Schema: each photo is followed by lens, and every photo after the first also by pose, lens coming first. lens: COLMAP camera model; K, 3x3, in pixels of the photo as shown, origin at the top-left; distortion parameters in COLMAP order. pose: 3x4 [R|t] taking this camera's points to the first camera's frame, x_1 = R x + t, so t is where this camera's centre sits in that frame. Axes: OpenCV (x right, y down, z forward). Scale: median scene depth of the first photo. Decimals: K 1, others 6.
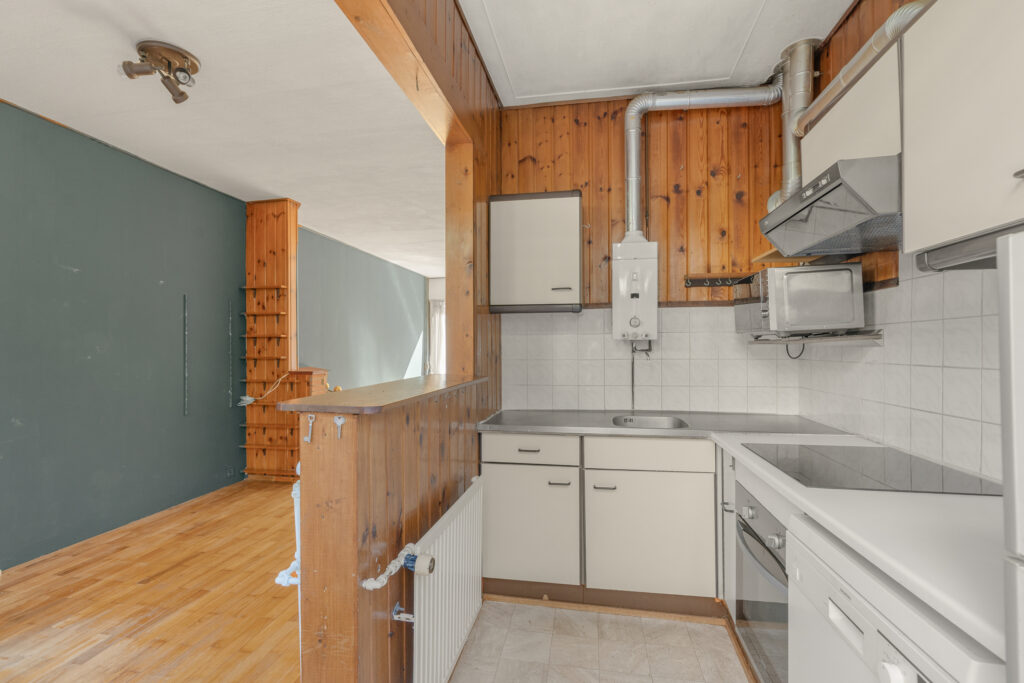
lens RADIAL K [[473.4, 0, 508.5], [0, 473.4, 342.9], [0, 0, 1]] dist [-0.010197, 0.000562]
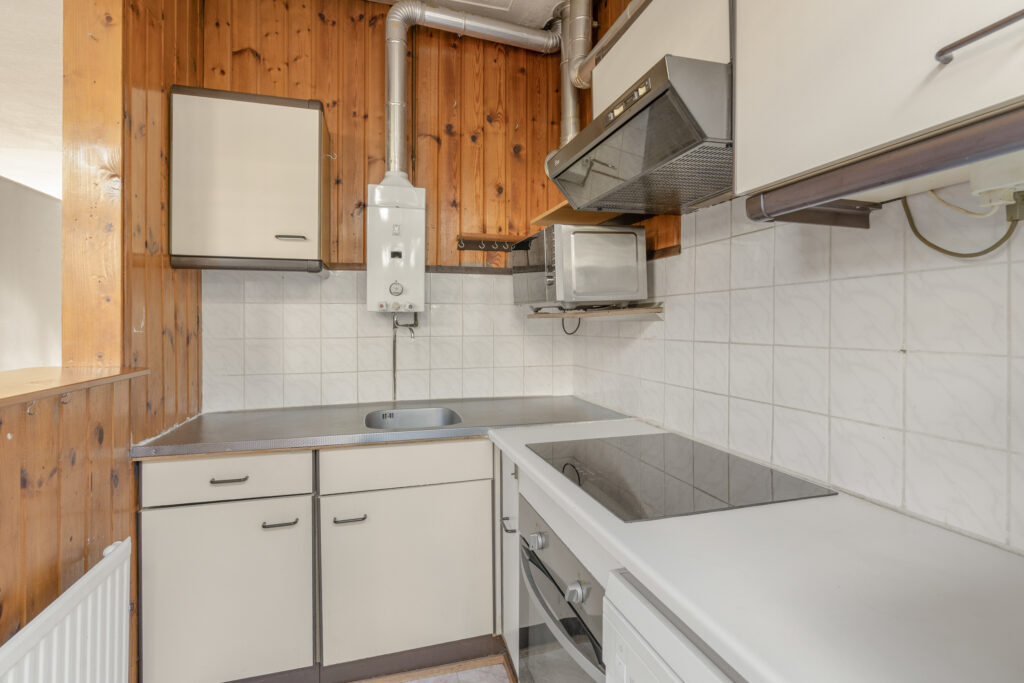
lens RADIAL K [[470.5, 0, 507.5], [0, 470.5, 326.2], [0, 0, 1]] dist [-0.012669, 0.004499]
pose [[0.893629, -0.000161, 0.448806, 0.087834], [-0.006495, 0.999891, 0.013291, 0.005758], [-0.448759, -0.014792, 0.893530, 0.239633]]
